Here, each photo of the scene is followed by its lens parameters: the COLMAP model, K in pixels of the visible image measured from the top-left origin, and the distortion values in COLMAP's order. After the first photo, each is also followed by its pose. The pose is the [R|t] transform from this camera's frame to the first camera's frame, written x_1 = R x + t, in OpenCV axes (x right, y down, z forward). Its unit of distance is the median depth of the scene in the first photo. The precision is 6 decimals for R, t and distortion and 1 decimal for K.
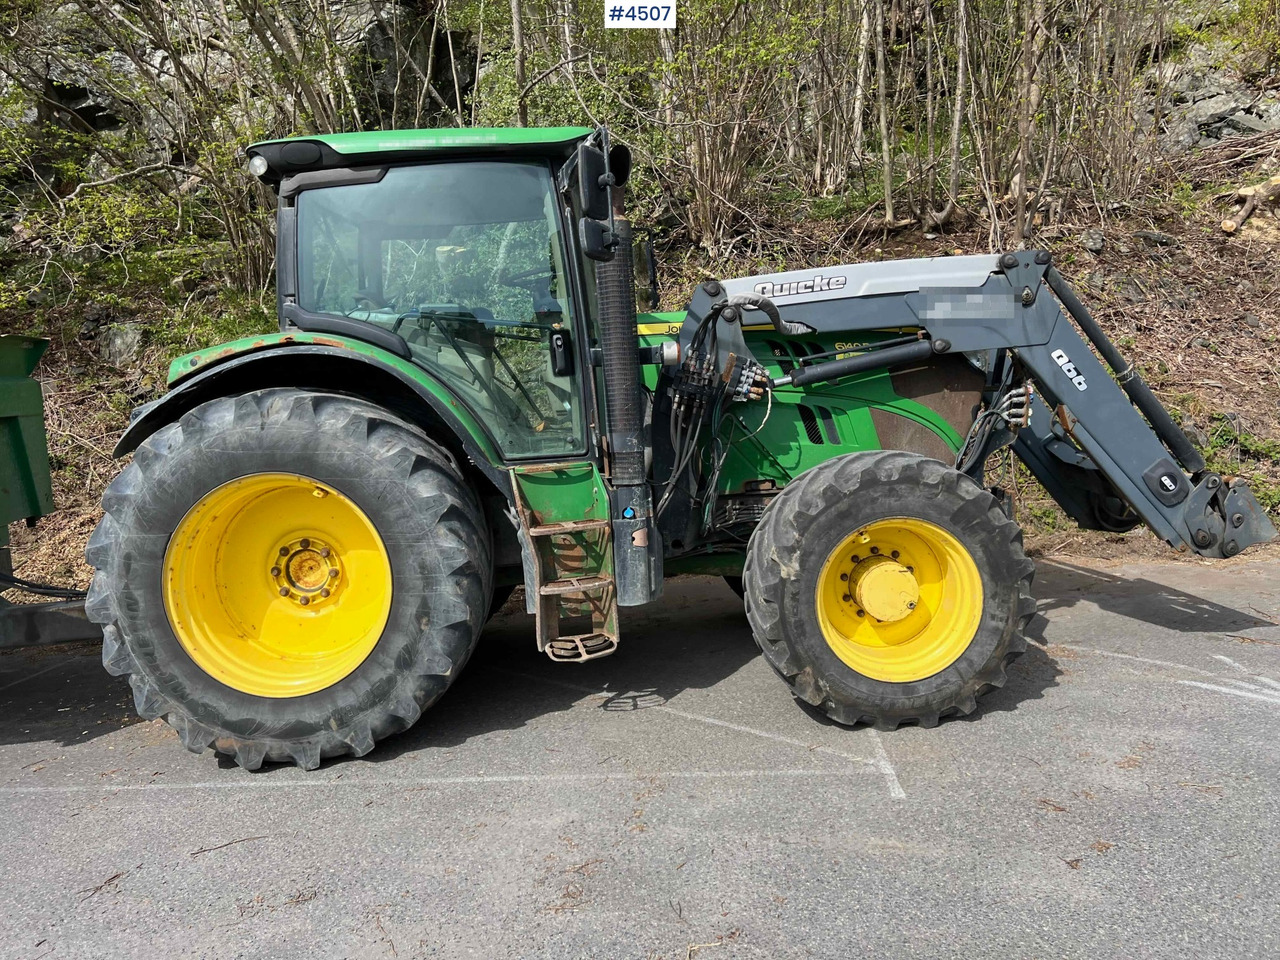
lens RADIAL K [[950.4, 0, 640.1], [0, 950.4, 461.2], [0, 0, 1]] dist [0.067739, -0.079528]
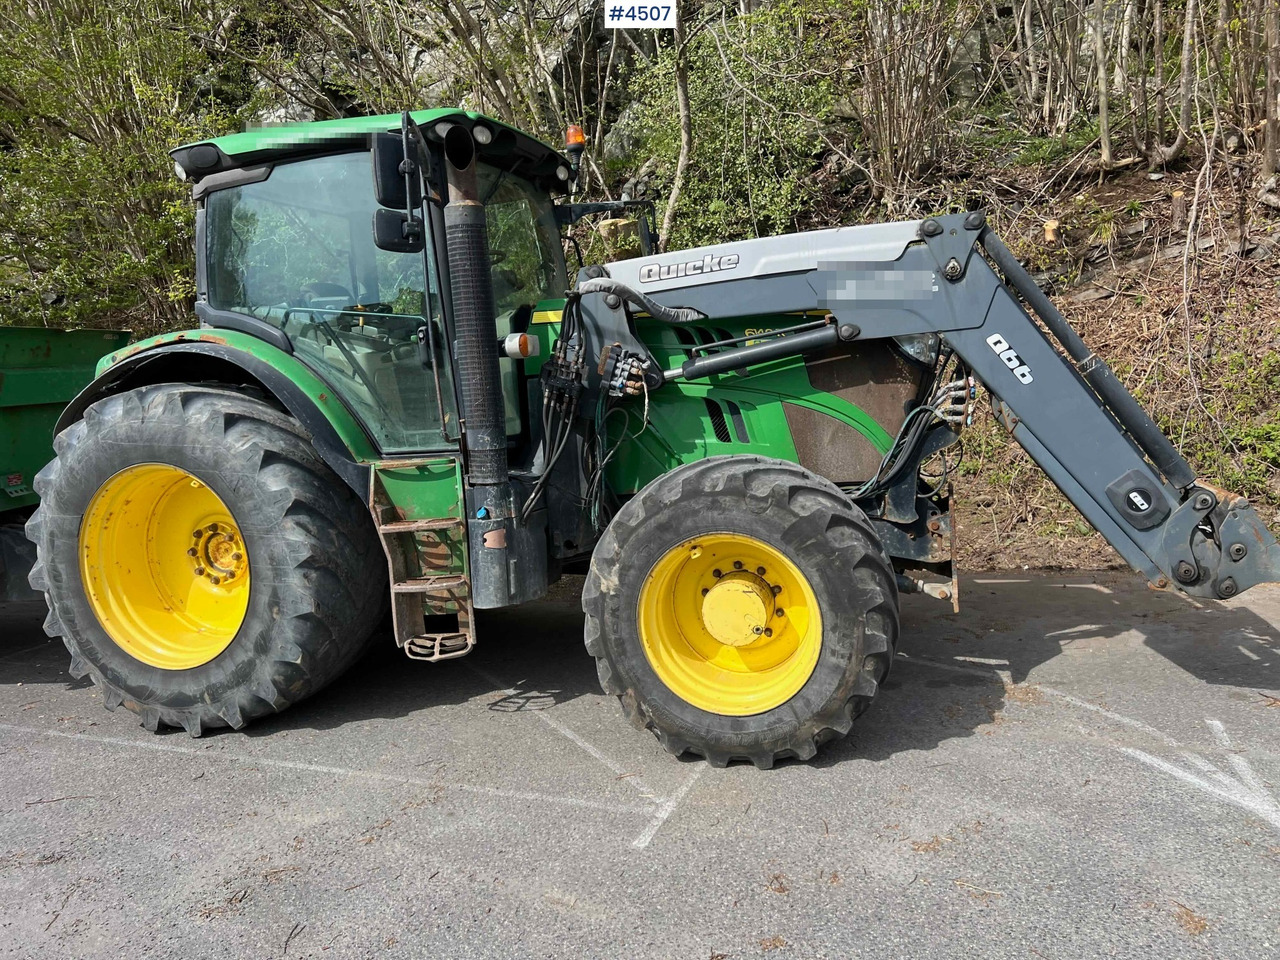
lens RADIAL K [[950.4, 0, 640.0], [0, 950.4, 480.0], [0, 0, 1]] dist [0.069921, -0.086985]
pose [[0.952292, 0.032680, -0.303435, 0.433050], [-0.015128, 0.998083, 0.060016, -0.039406], [0.304814, -0.052562, 0.950960, 0.130279]]
